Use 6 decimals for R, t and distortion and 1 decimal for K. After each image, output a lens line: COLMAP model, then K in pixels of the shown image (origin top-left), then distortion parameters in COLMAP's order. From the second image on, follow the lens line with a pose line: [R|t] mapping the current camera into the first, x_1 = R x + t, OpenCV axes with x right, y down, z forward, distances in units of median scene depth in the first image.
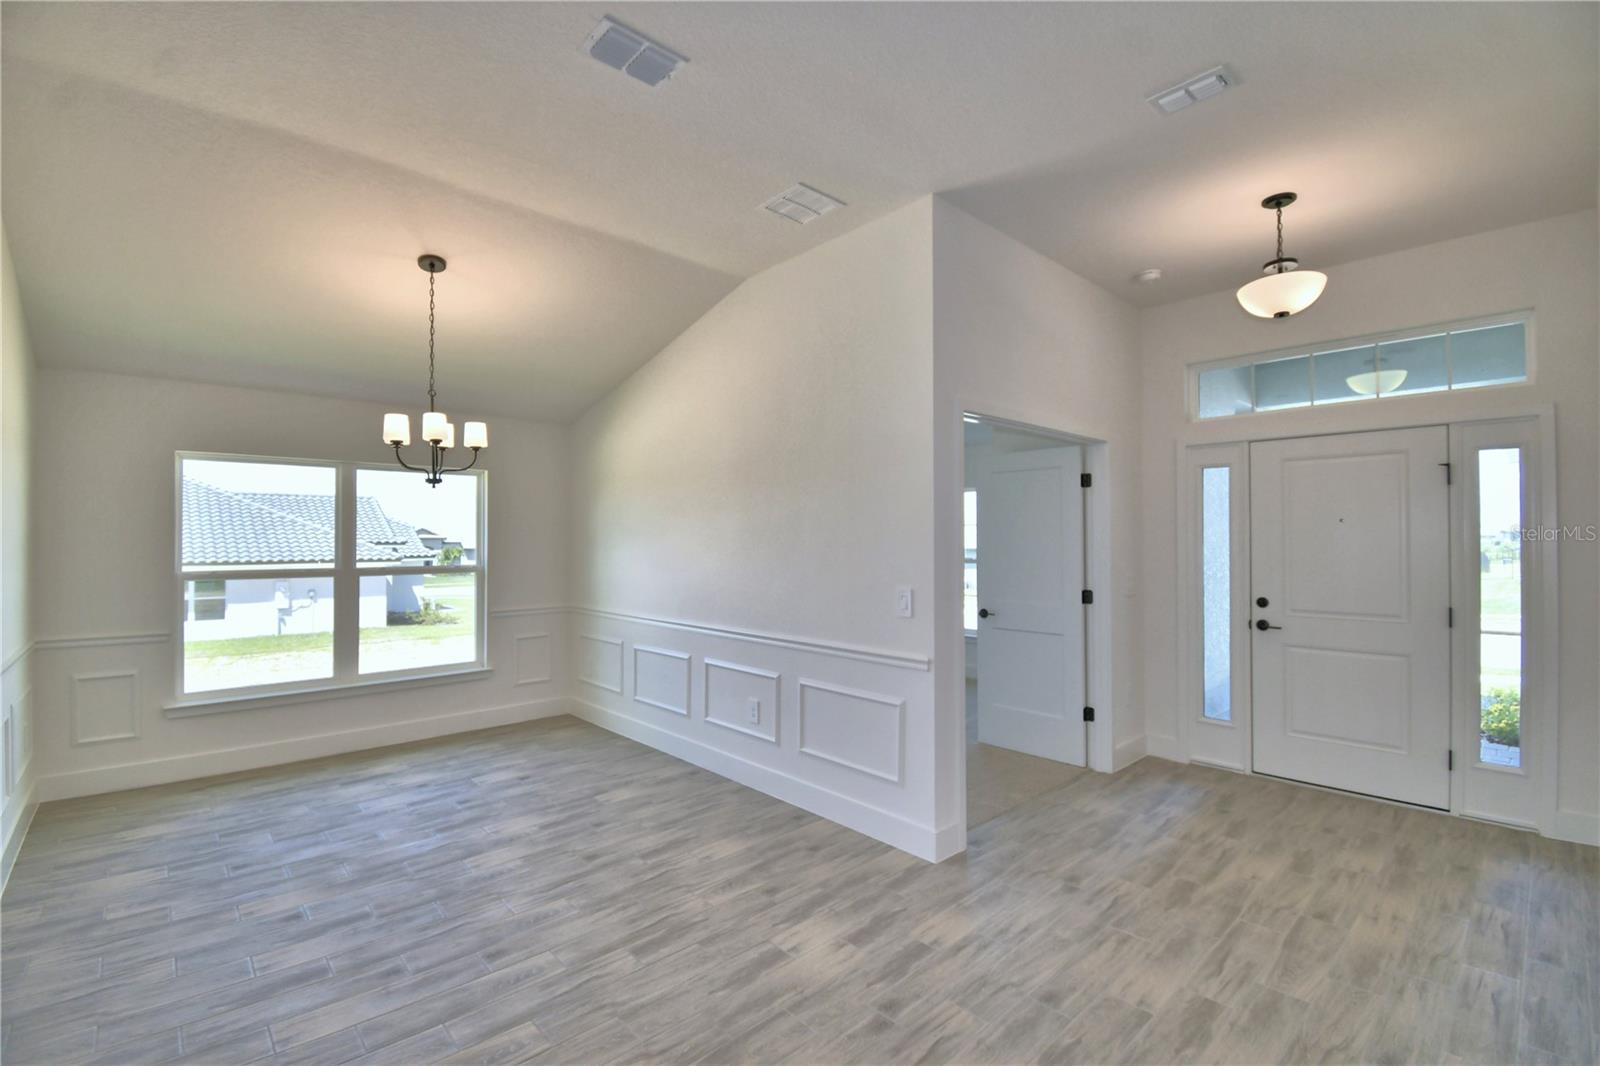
lens RADIAL K [[702.1, 0, 793.2], [0, 702.1, 532.6], [0, 0, 1]] dist [0.027083, -0.030199]
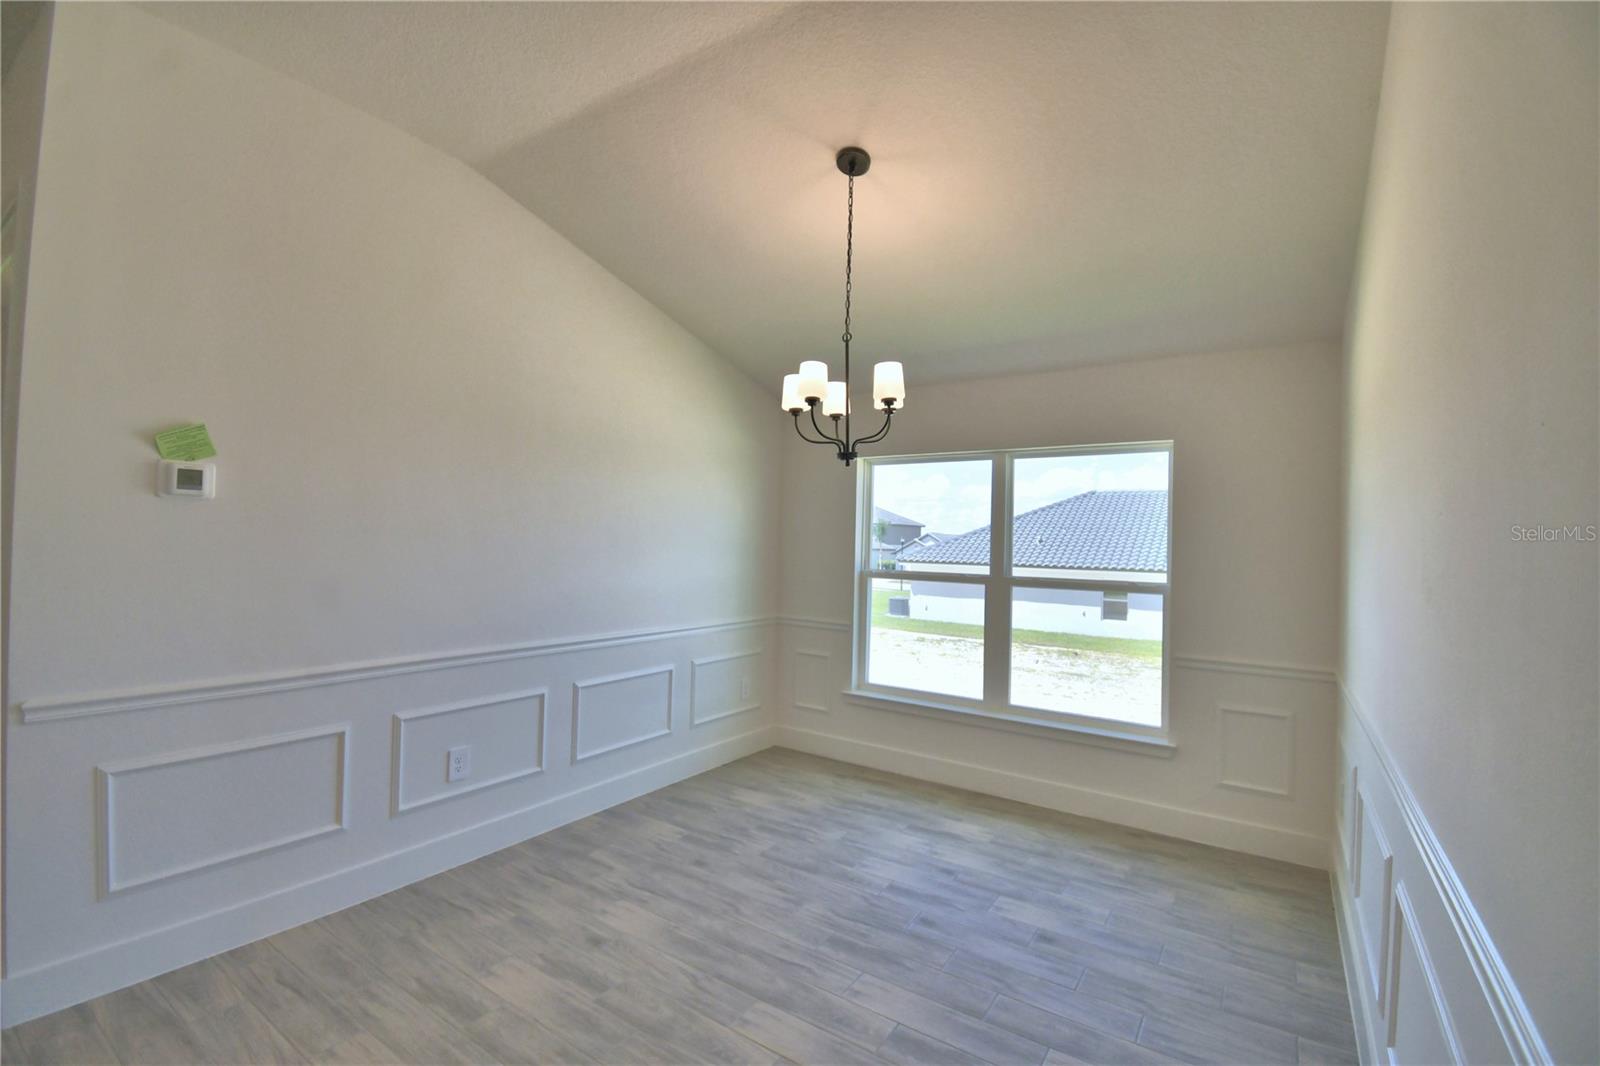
lens RADIAL K [[702.1, 0, 793.2], [0, 702.1, 532.6], [0, 0, 1]] dist [0.027083, -0.030199]
pose [[0.214349, -0.004272, -0.976748, 0.176975], [-0.008604, 0.999943, -0.006261, 0.008924], [0.976719, 0.009746, 0.214300, 0.727646]]
